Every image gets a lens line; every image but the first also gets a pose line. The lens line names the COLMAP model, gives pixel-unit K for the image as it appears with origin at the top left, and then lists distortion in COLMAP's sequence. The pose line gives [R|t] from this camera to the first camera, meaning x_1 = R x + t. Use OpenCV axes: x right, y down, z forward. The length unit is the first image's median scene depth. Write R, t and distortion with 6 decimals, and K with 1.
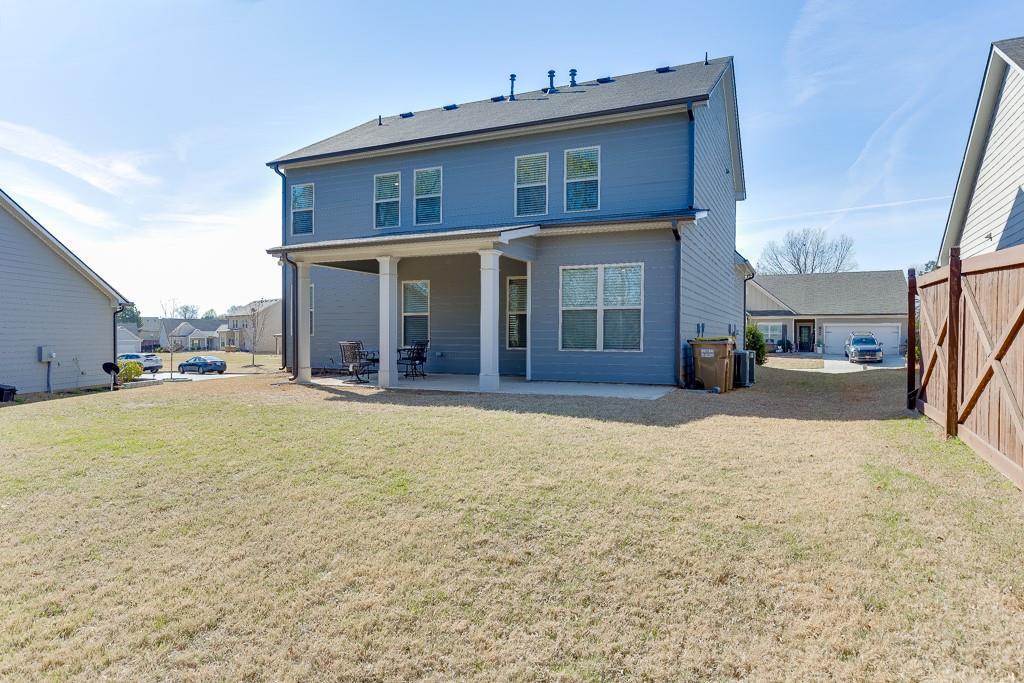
lens RADIAL K [[628.4, 0, 511.4], [0, 628.4, 340.0], [0, 0, 1]] dist [-0.005586, 0.000086]
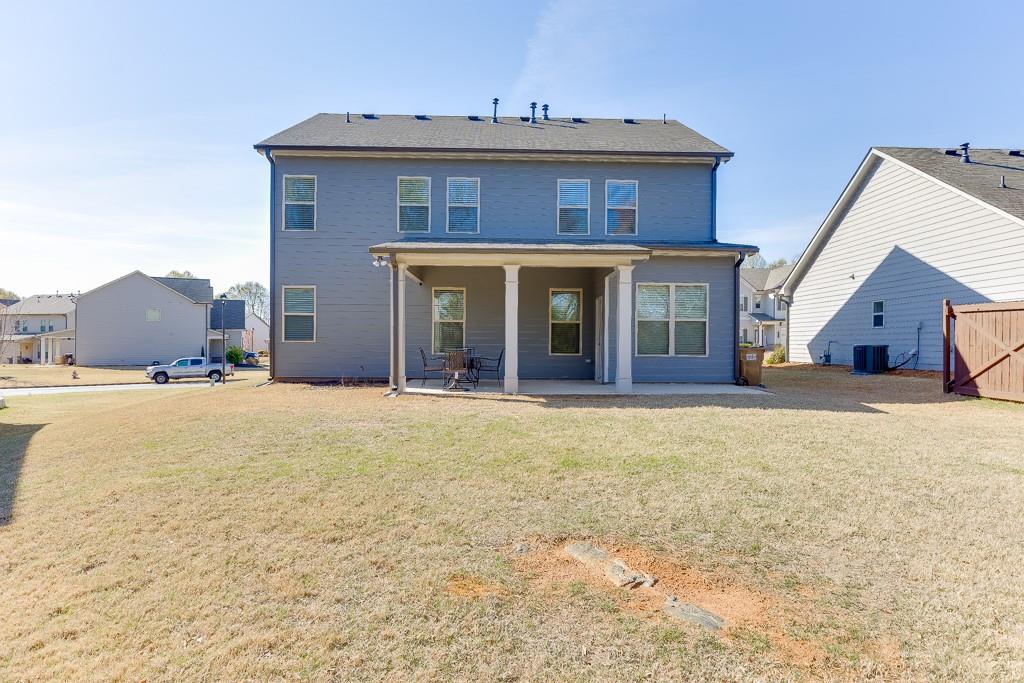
lens RADIAL K [[566.3, 0, 513.5], [0, 566.3, 347.4], [0, 0, 1]] dist [0.003540, 0.001184]
pose [[0.892359, -0.001410, 0.451324, -0.478411], [-0.000999, 0.999987, 0.005098, -0.003313], [-0.451325, -0.005000, 0.892346, 0.142305]]
